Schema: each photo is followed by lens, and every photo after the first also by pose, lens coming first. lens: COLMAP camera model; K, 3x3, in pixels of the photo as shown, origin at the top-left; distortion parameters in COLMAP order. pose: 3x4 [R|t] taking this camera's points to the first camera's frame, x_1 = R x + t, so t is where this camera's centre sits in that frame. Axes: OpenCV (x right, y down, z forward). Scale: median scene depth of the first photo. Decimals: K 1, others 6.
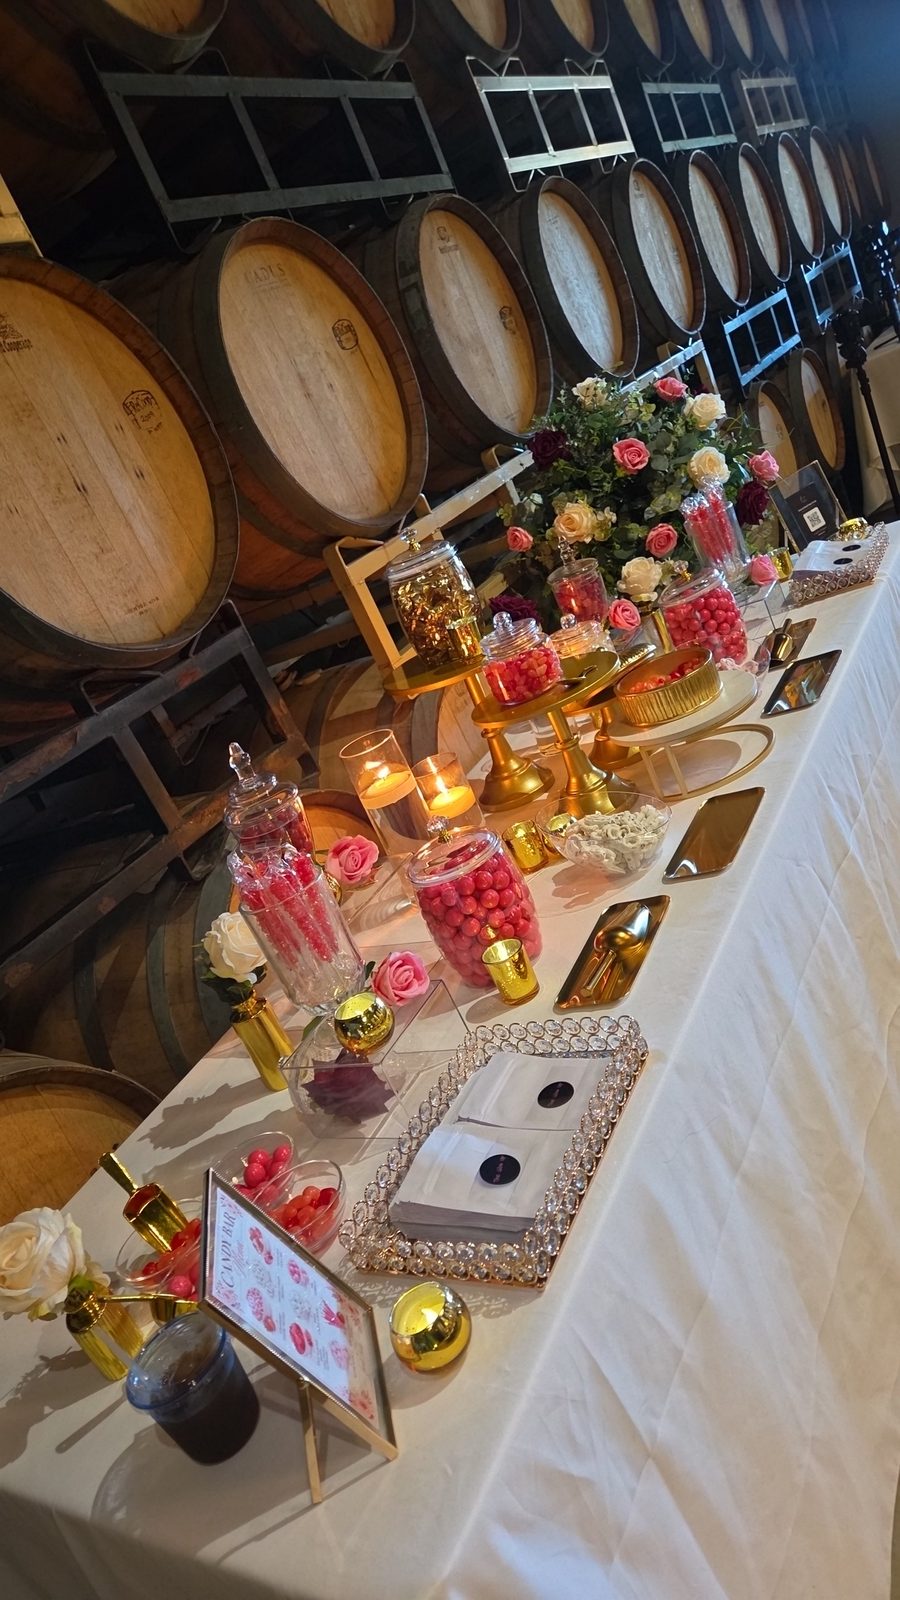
lens RADIAL K [[1053.9, 0, 457.2], [0, 1053.9, 789.9], [0, 0, 1]] dist [0.065666, -0.048681]
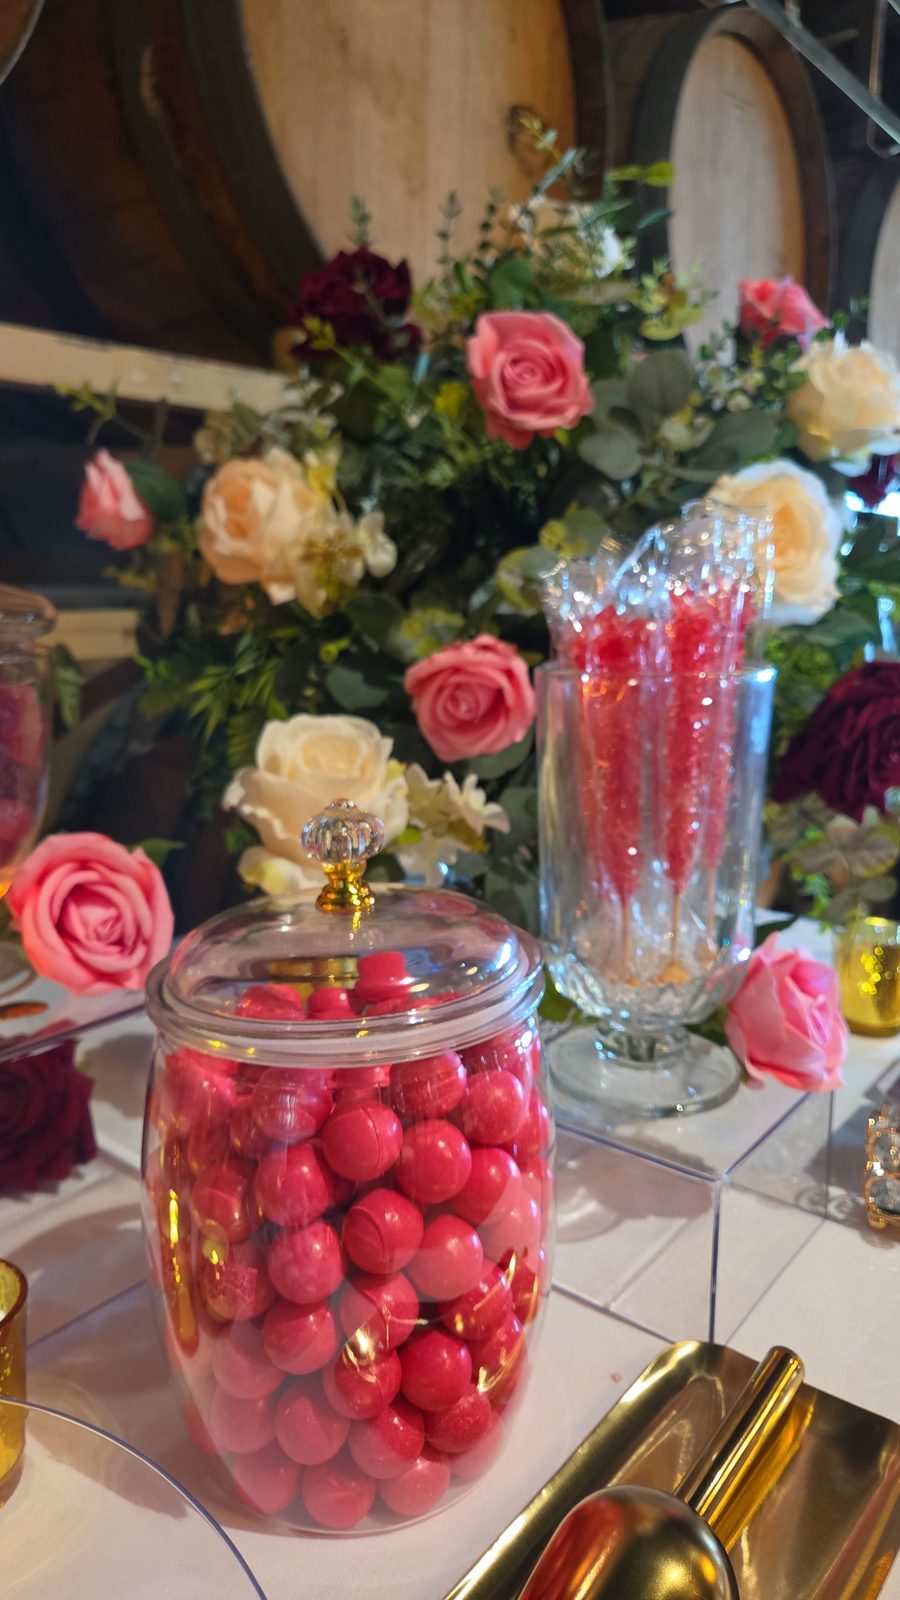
lens RADIAL K [[1053.9, 0, 457.2], [0, 1053.9, 789.9], [0, 0, 1]] dist [0.065666, -0.048681]
pose [[0.894540, 0.440899, -0.073531, 0.301624], [-0.446277, 0.890226, -0.091298, -0.267285], [0.025206, 0.114485, 0.993105, 1.049614]]
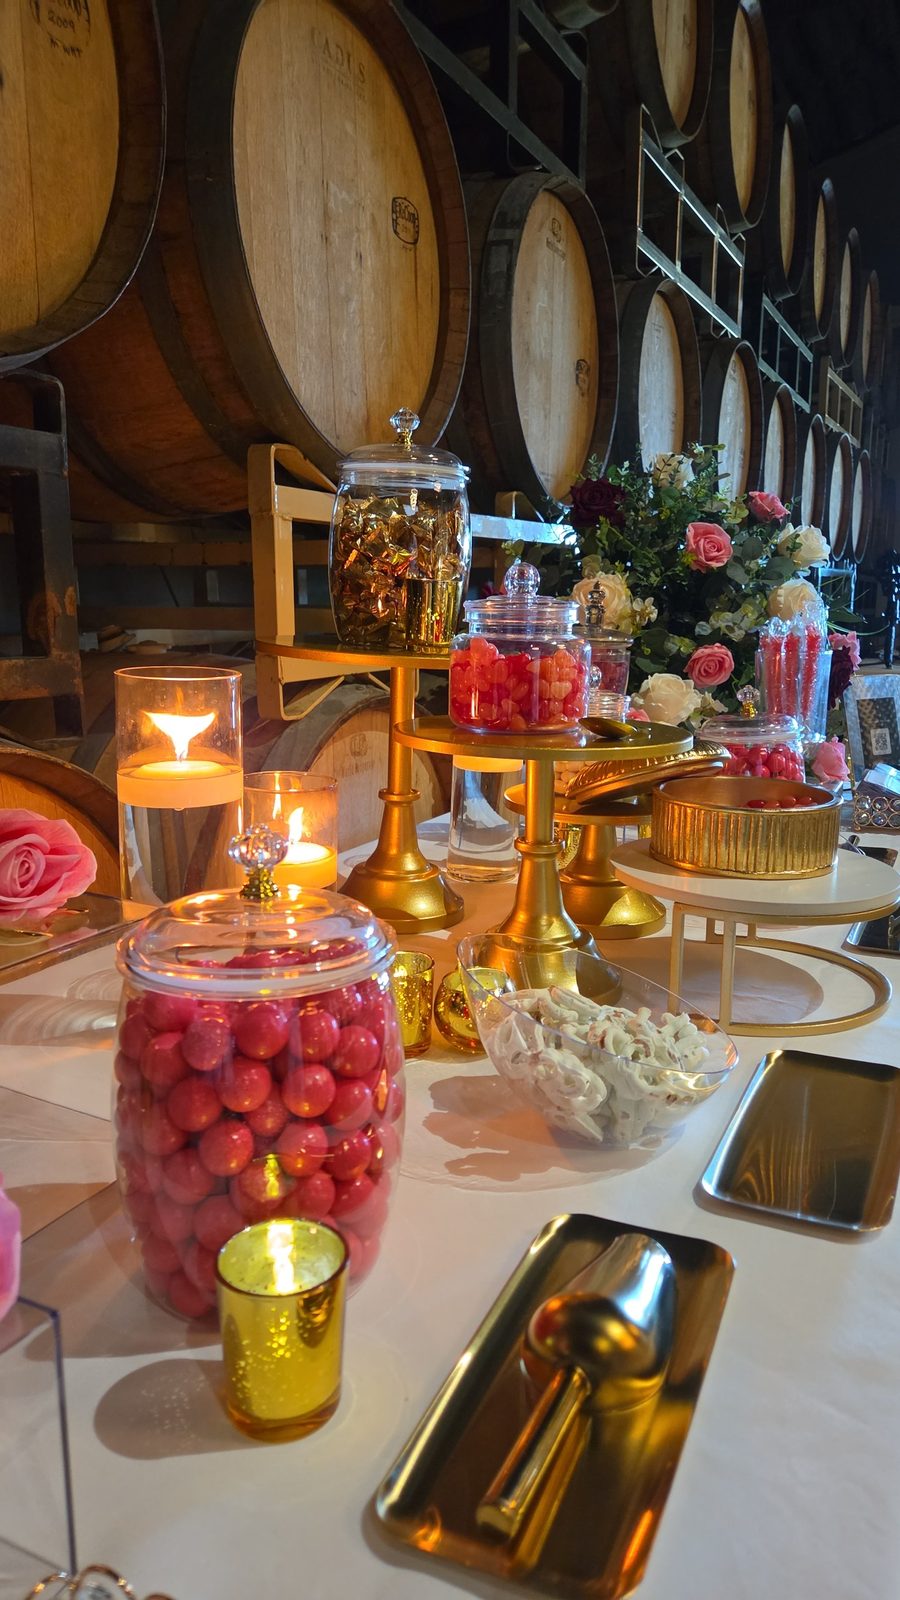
lens RADIAL K [[1053.9, 0, 457.2], [0, 1053.9, 789.9], [0, 0, 1]] dist [0.065666, -0.048681]
pose [[0.908845, 0.401739, 0.112281, -0.004118], [-0.375892, 0.905459, -0.197102, 0.050947], [-0.180850, 0.136929, 0.973932, 0.506881]]
